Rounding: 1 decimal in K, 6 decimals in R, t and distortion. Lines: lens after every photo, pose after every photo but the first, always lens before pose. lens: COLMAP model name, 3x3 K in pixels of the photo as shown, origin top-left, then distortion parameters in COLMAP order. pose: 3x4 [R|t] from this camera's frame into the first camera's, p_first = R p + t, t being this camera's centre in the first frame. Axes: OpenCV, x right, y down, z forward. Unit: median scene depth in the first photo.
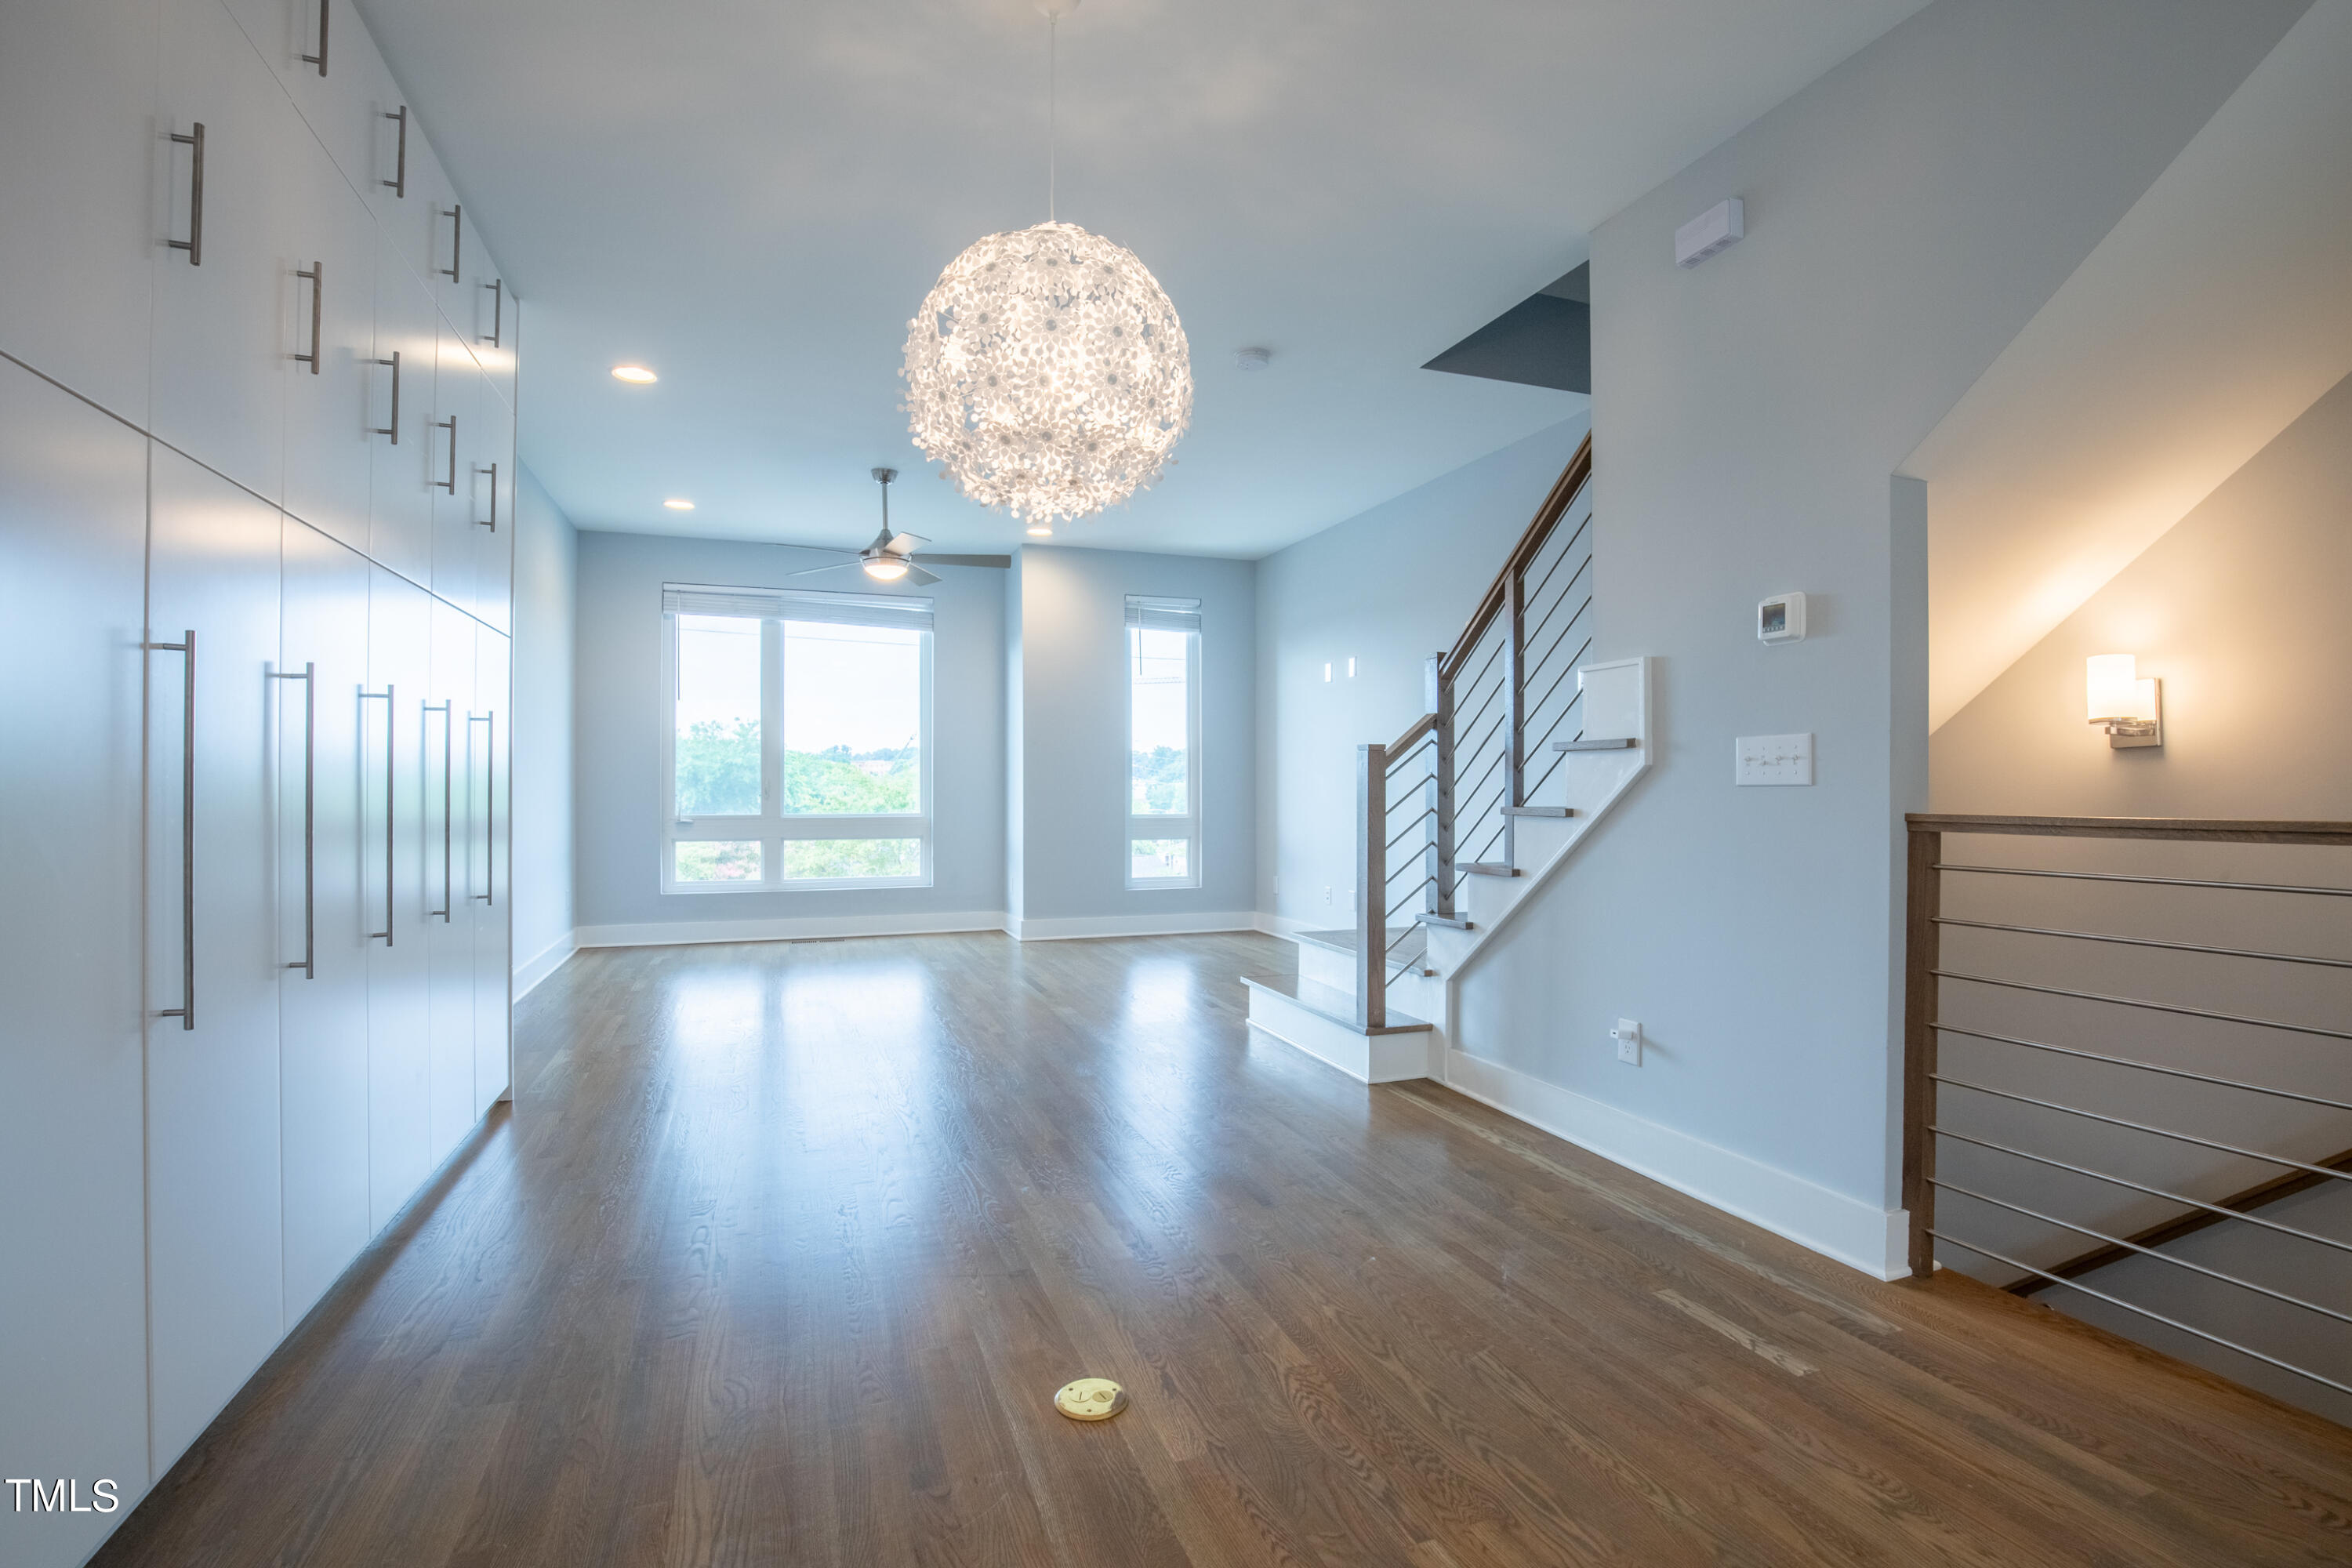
lens RADIAL K [[1078.5, 0, 1176.0], [0, 1078.5, 784.0], [0, 0, 1]] dist [-0.024405, 0.006302]
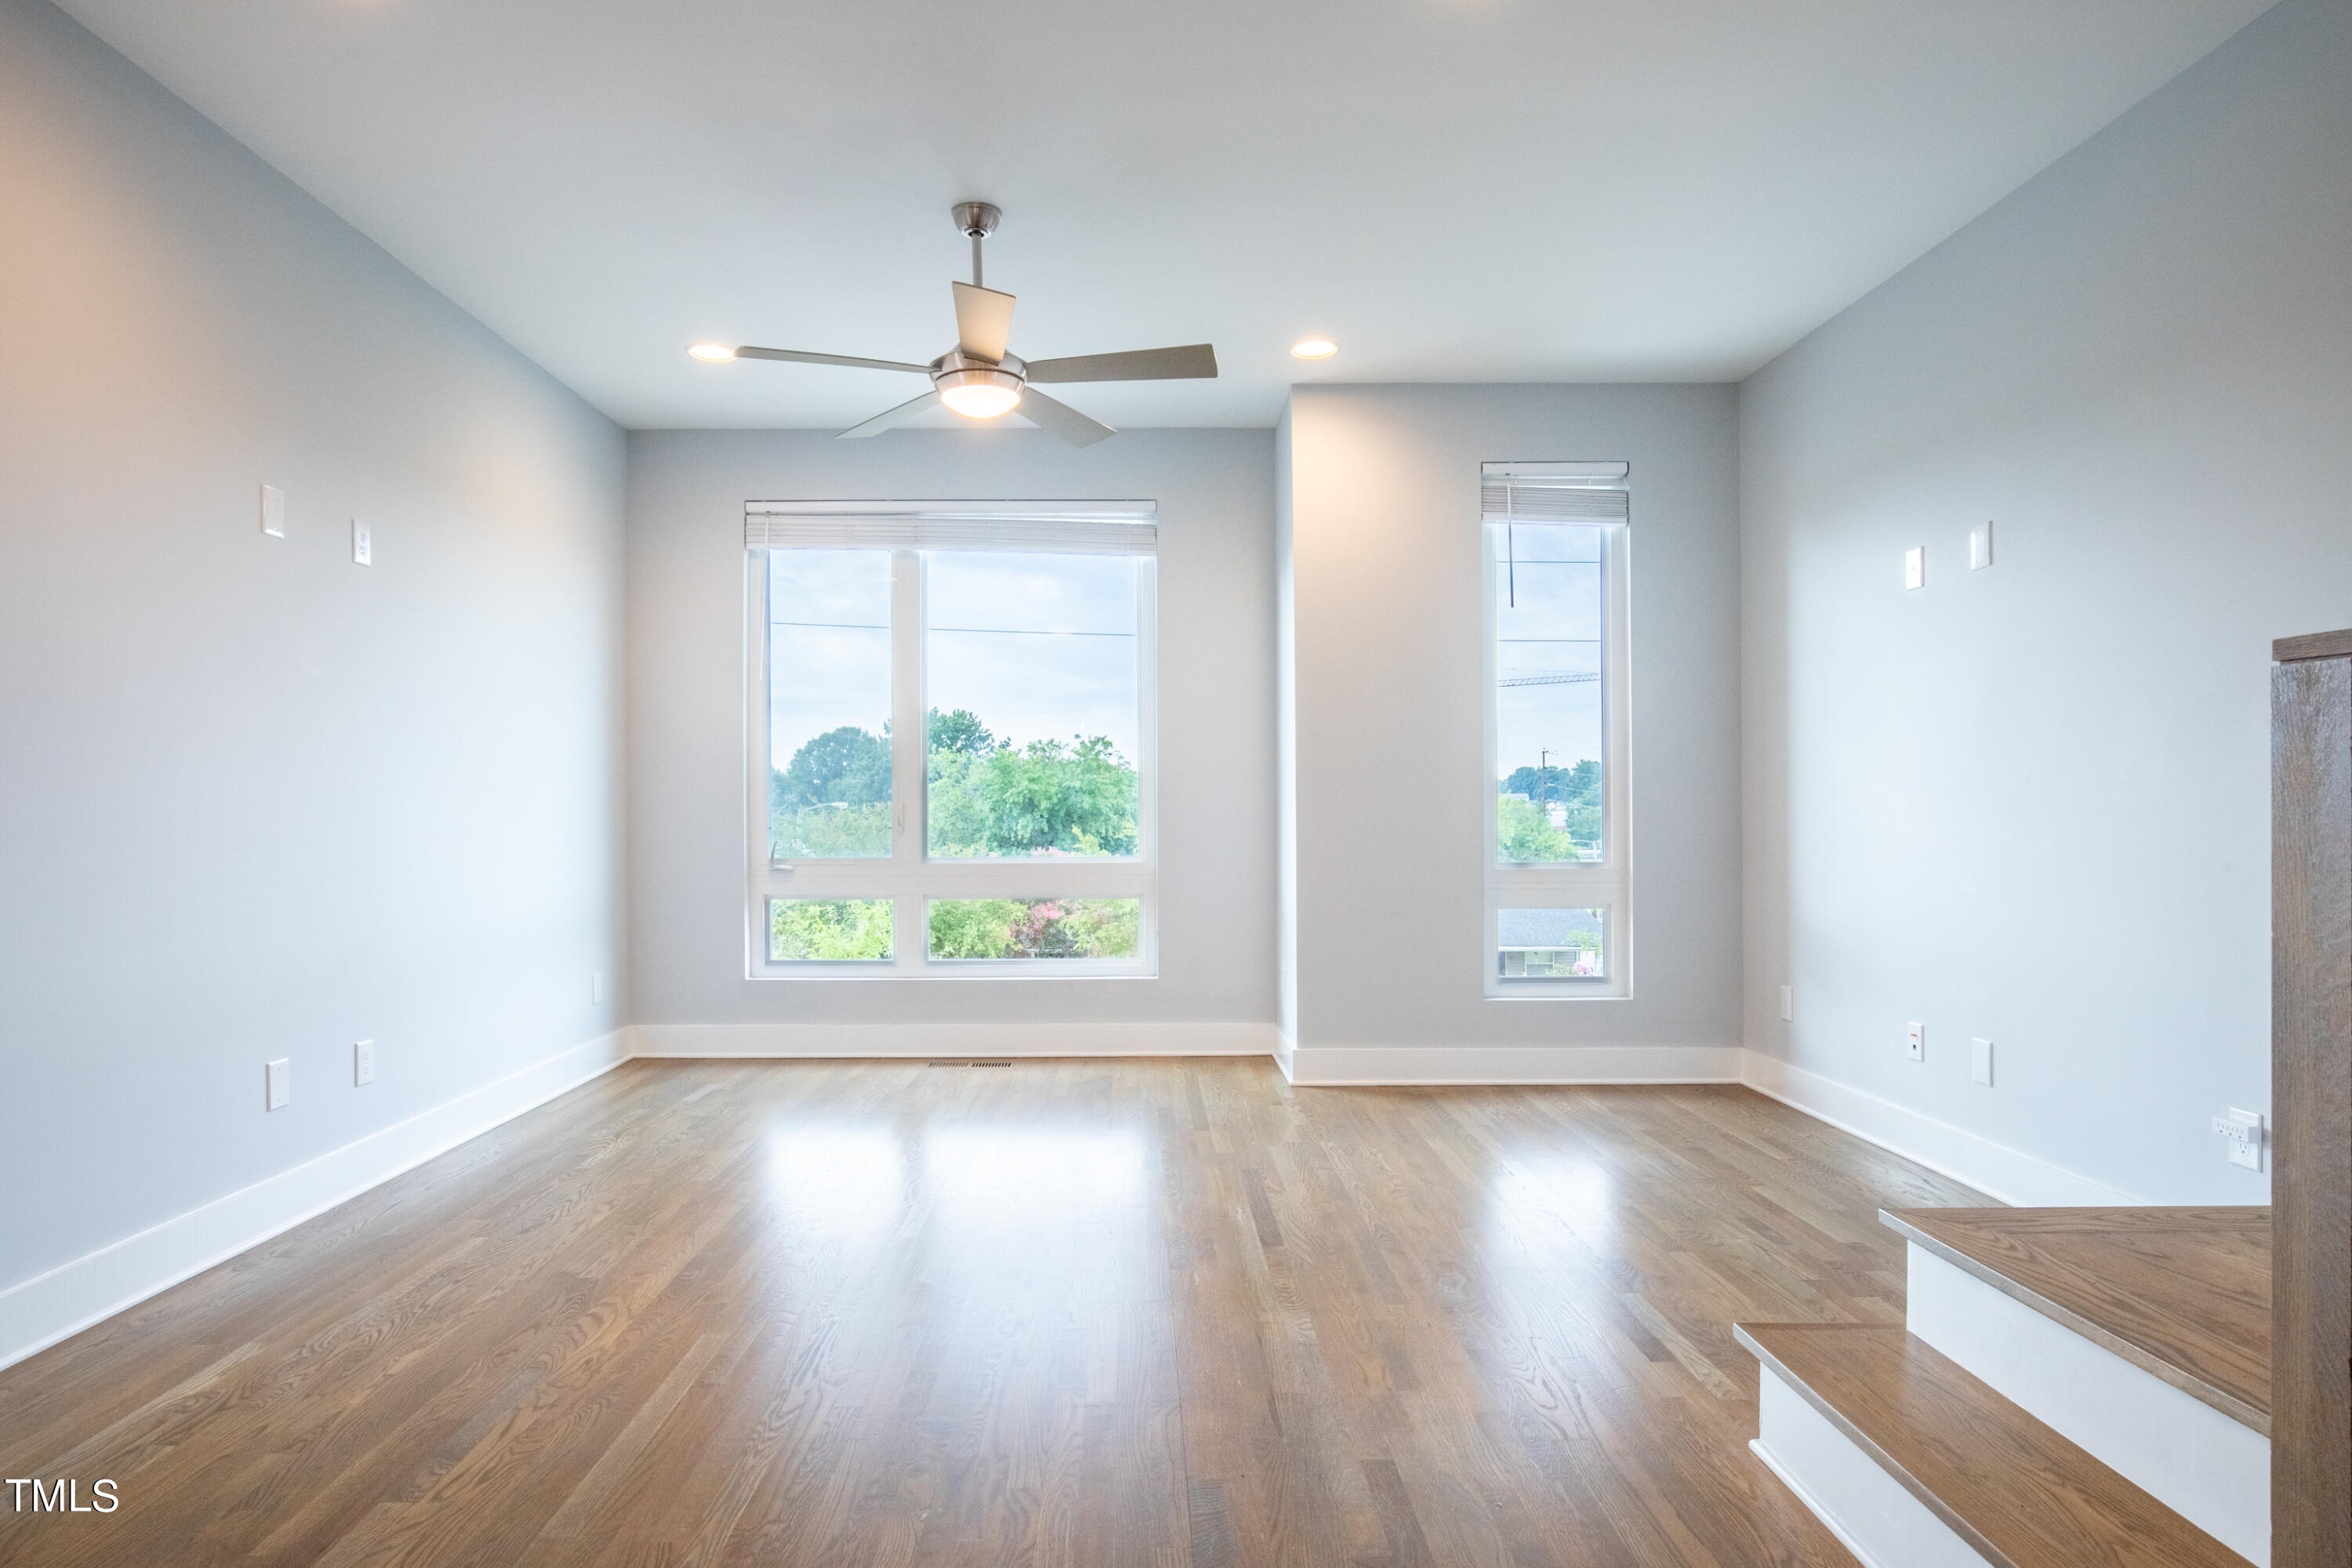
lens RADIAL K [[1295.1, 0, 1147.9], [0, 1295.1, 814.4], [0, 0, 1]] dist [-0.013109, -0.000374]
pose [[0.942534, -0.003759, -0.334089, 0.012547], [0.005227, 0.999980, 0.003496, 0.000566], [0.334069, -0.005041, 0.942535, 0.337602]]
